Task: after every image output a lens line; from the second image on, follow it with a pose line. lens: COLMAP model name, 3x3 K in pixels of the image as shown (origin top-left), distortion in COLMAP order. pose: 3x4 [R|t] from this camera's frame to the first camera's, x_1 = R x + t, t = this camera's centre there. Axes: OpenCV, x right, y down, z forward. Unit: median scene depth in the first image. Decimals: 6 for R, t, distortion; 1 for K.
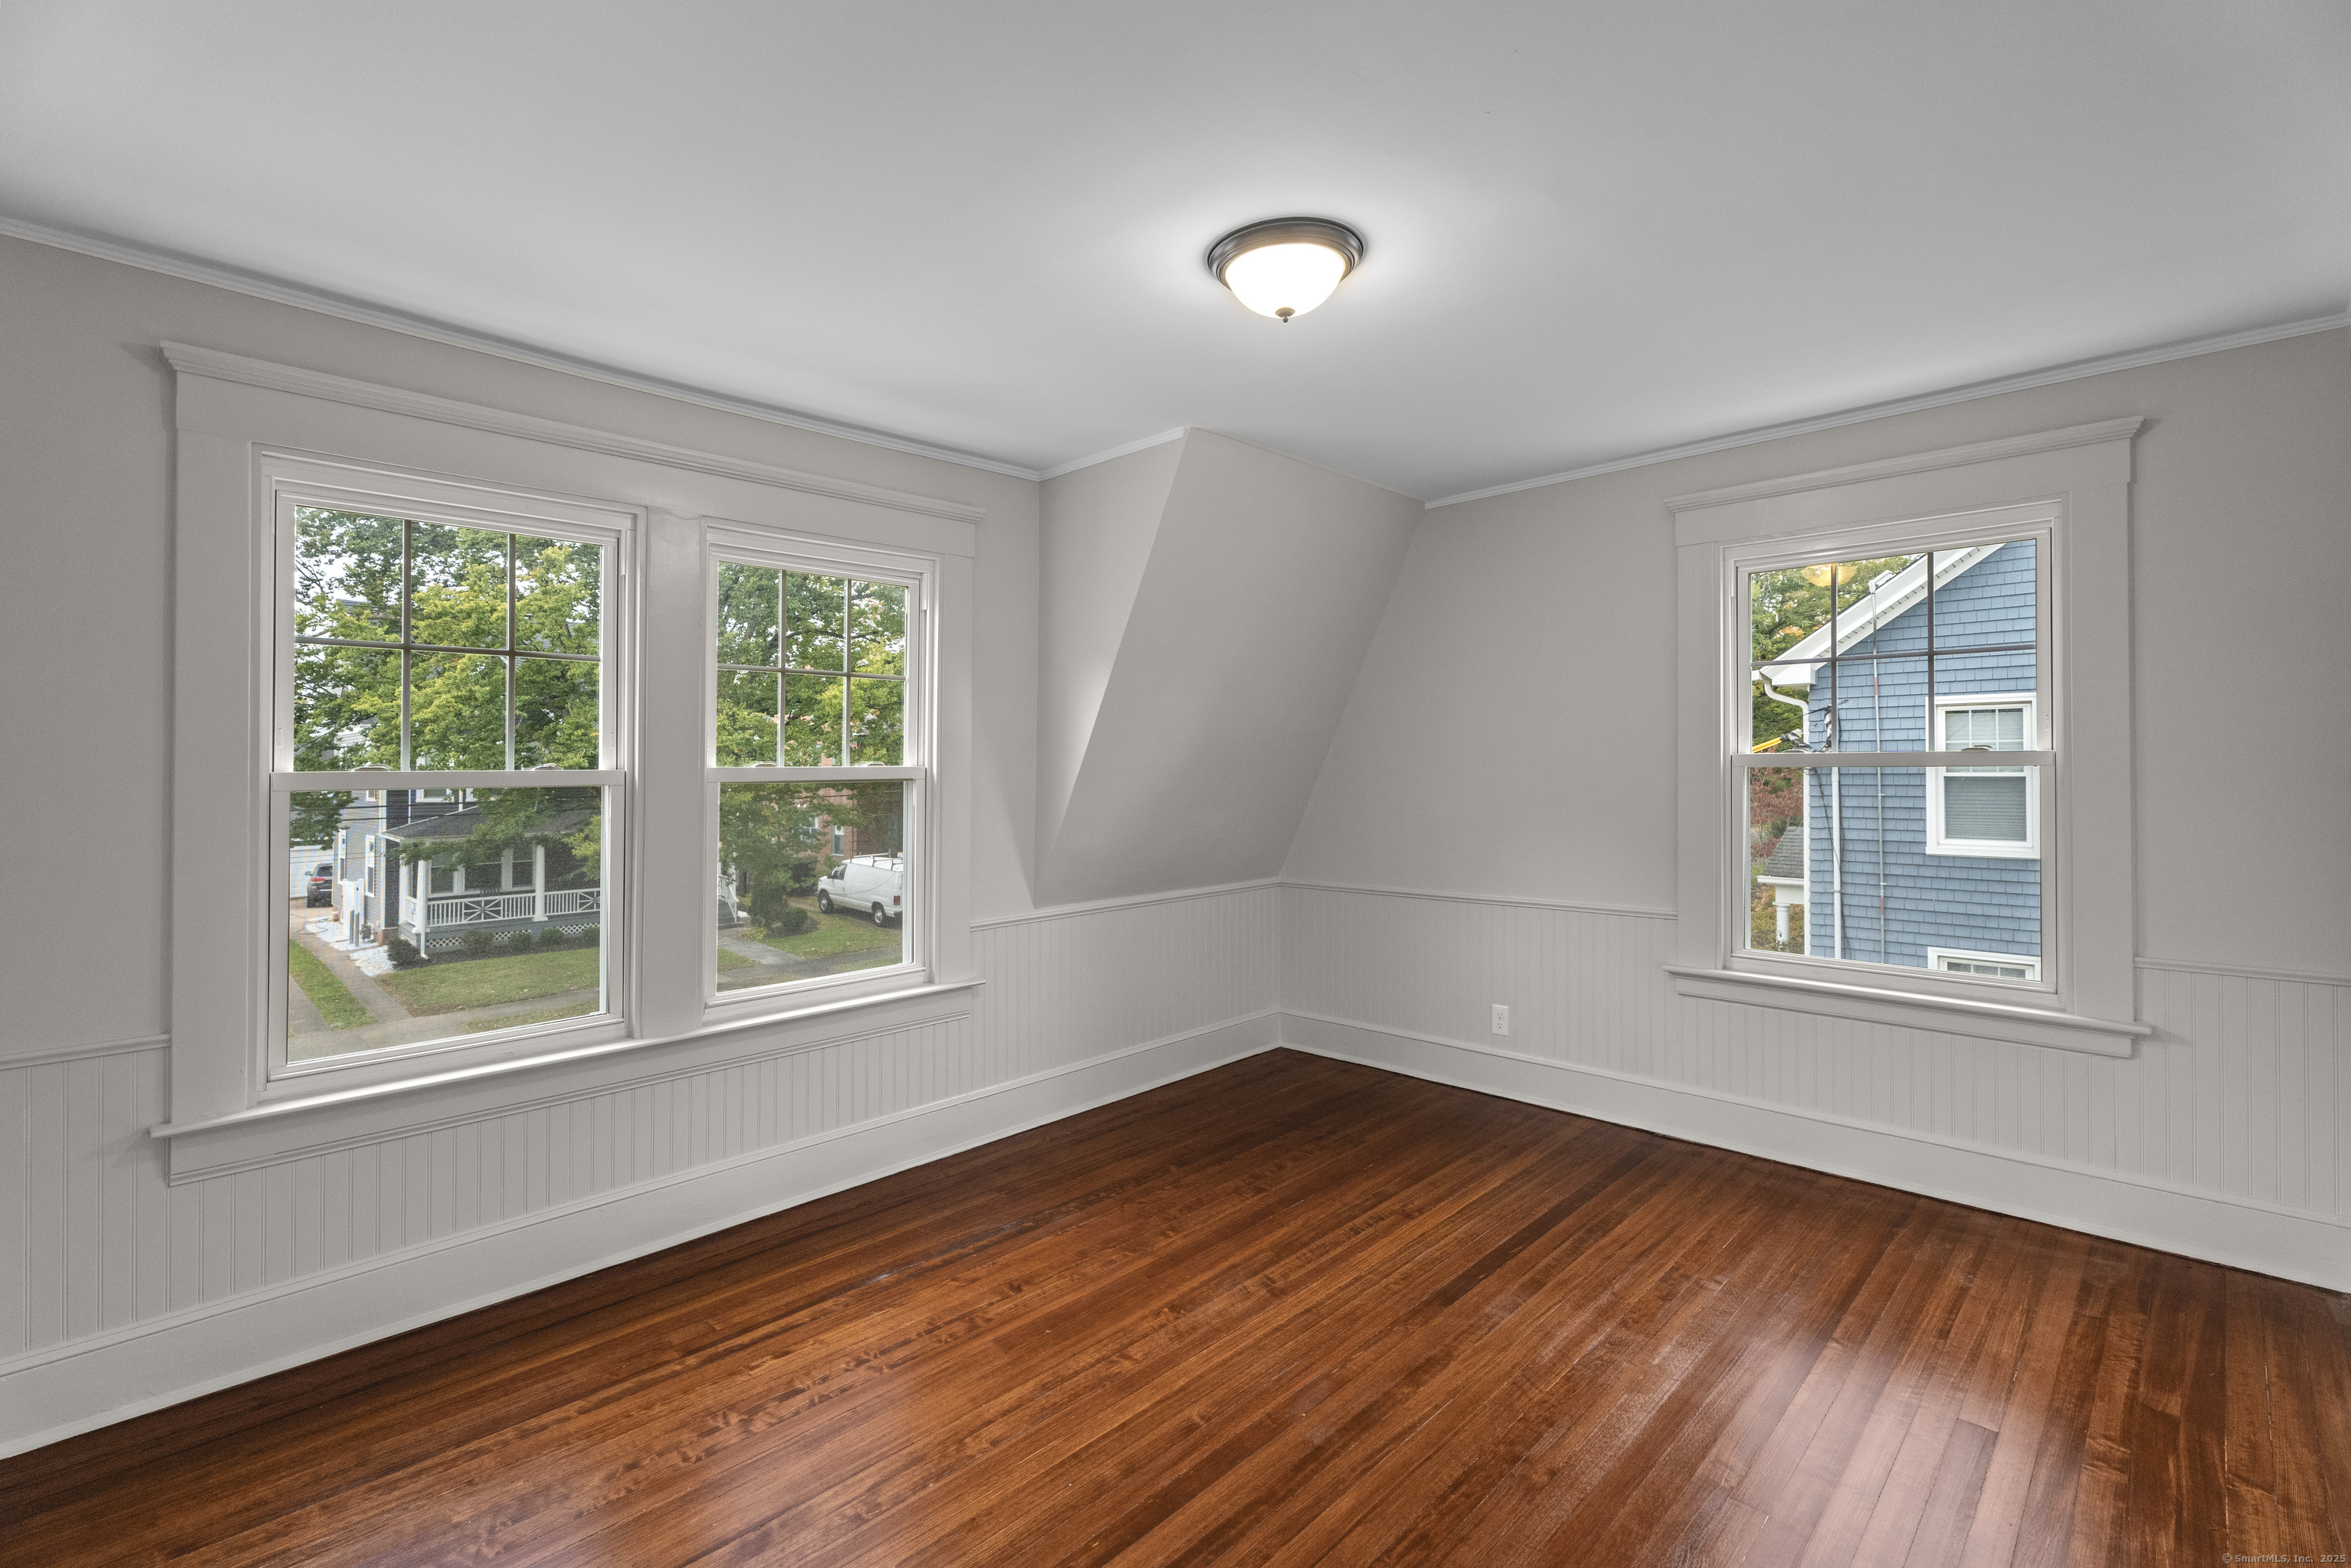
lens RADIAL K [[1041.0, 0, 1156.6], [0, 1041.0, 772.4], [0, 0, 1]] dist [0.000546, 0.001098]
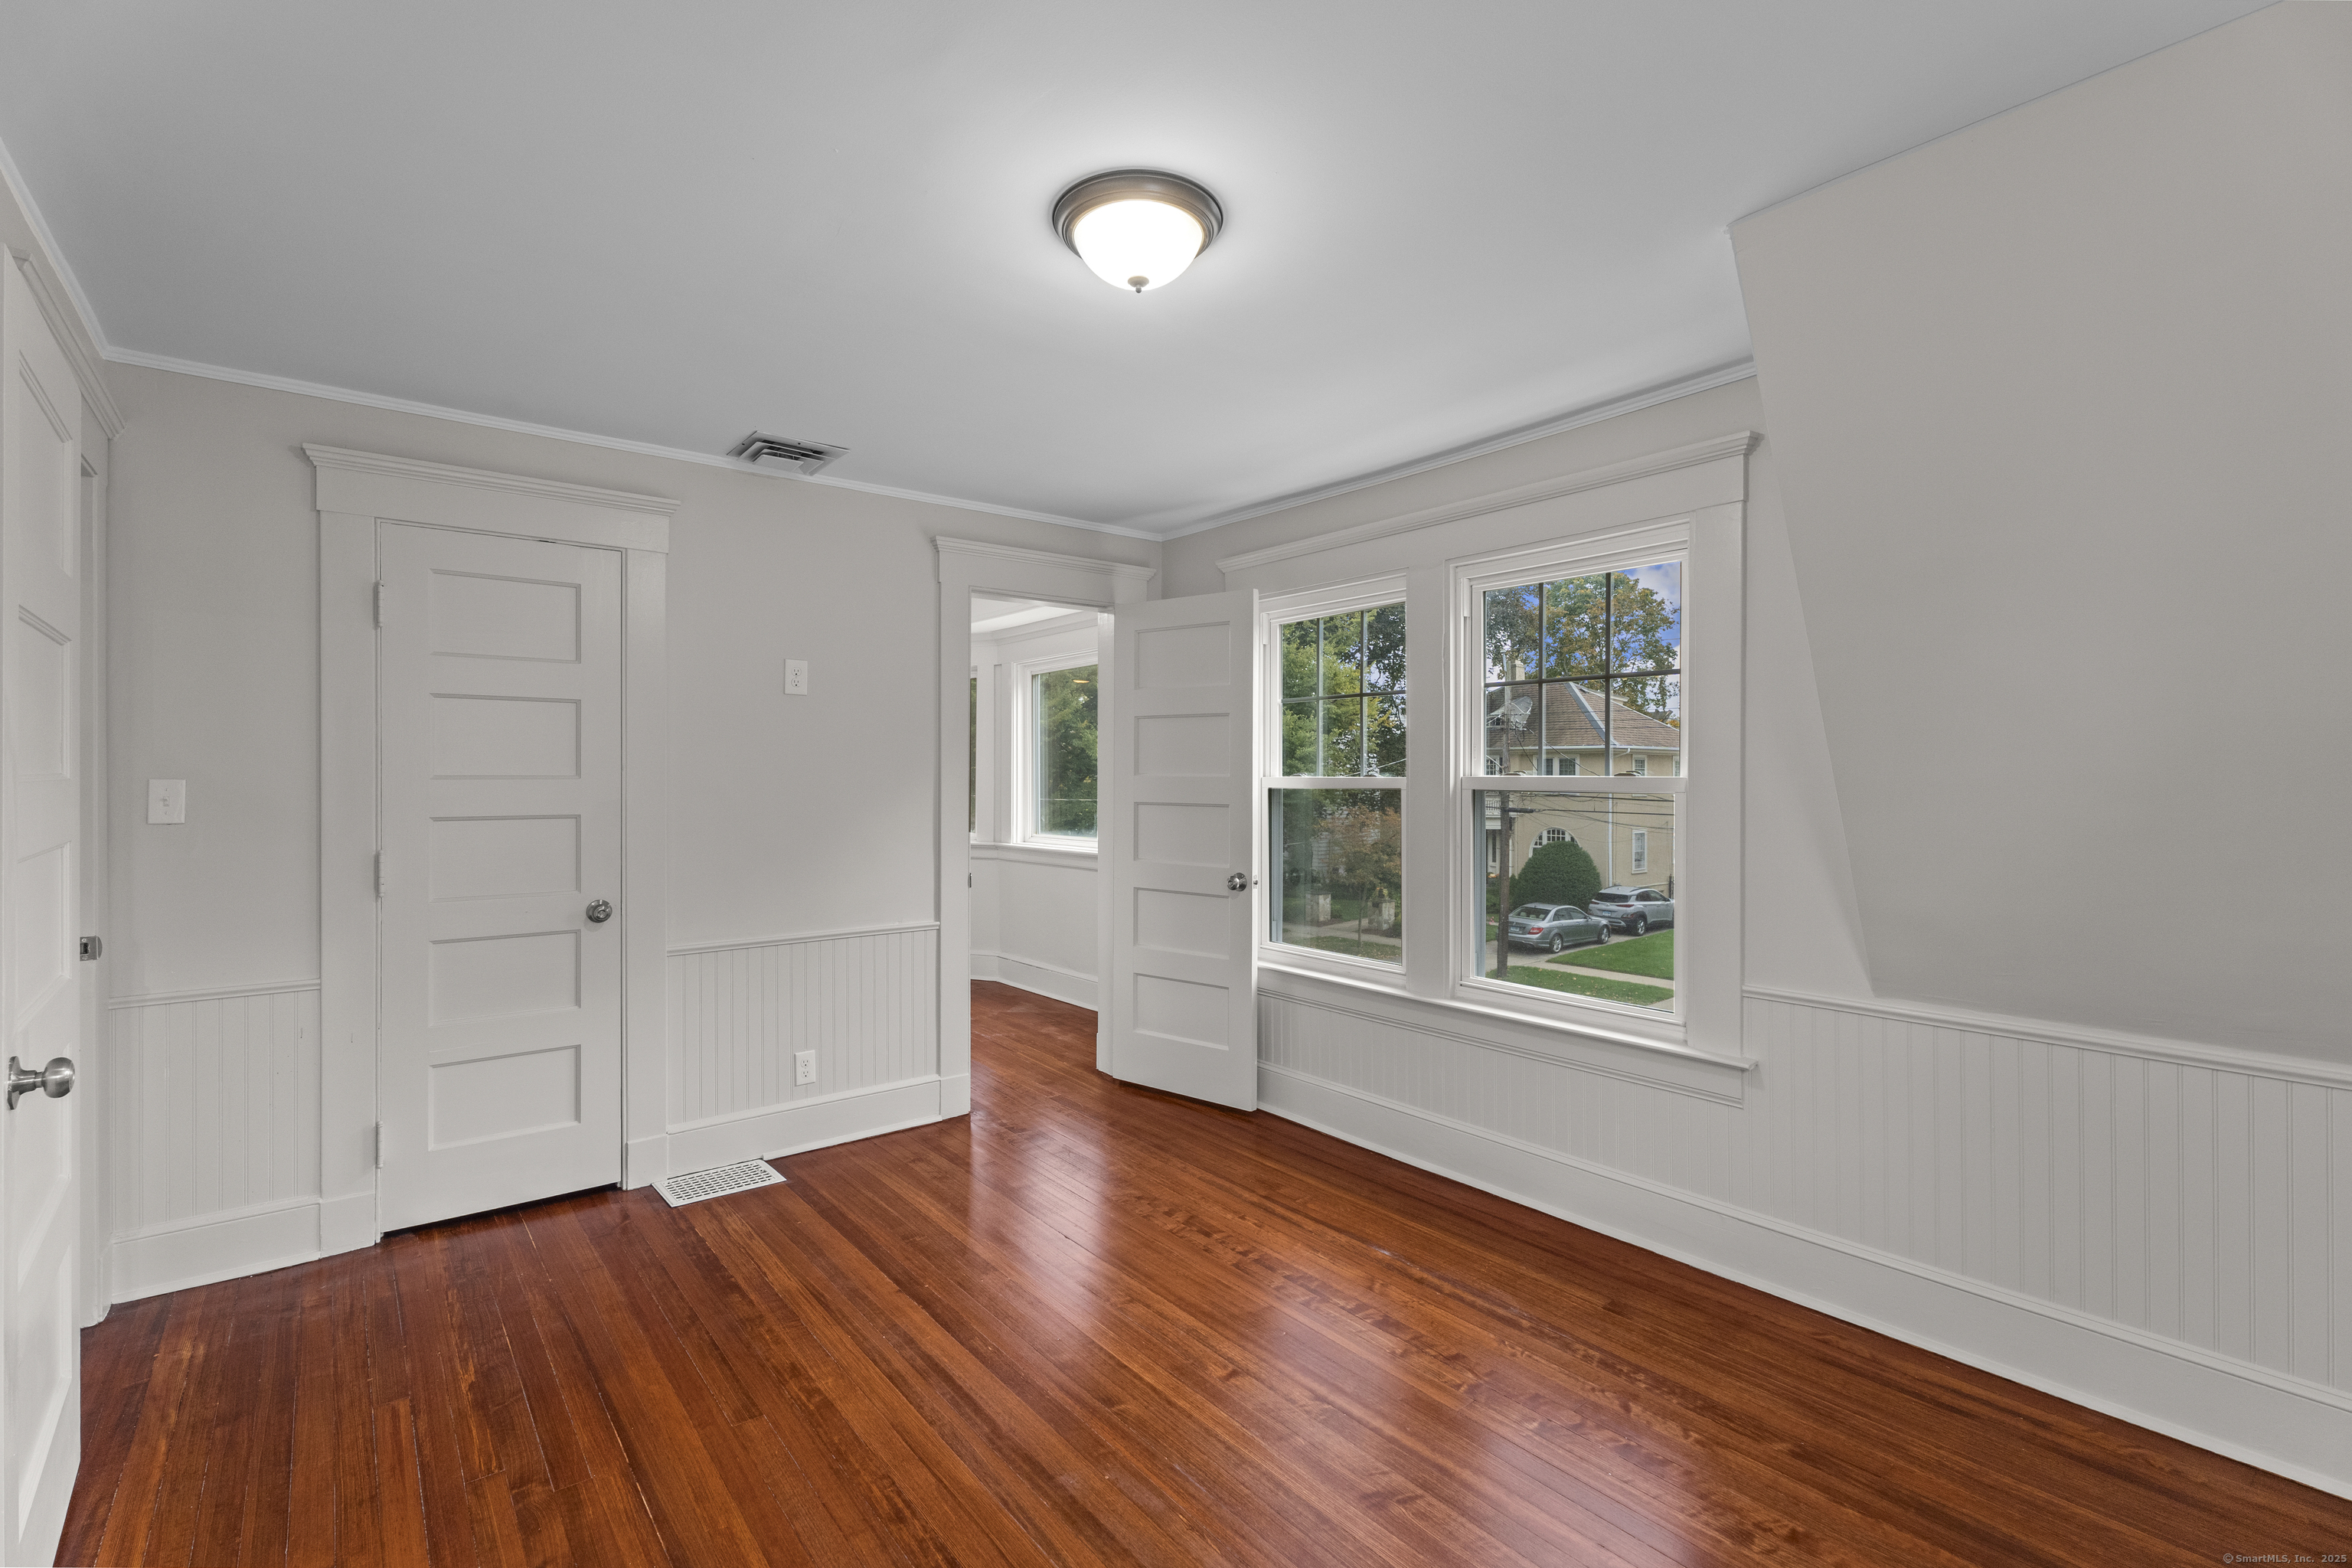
lens RADIAL K [[1041.4, 0, 1196.1], [0, 1041.4, 772.4], [0, 0, 1]] dist [0.000546, 0.001098]
pose [[-0.108534, 0.003337, -0.994087, 0.859088], [-0.003766, 0.999986, 0.003768, -0.016824], [0.994086, 0.004152, -0.108520, 0.953724]]
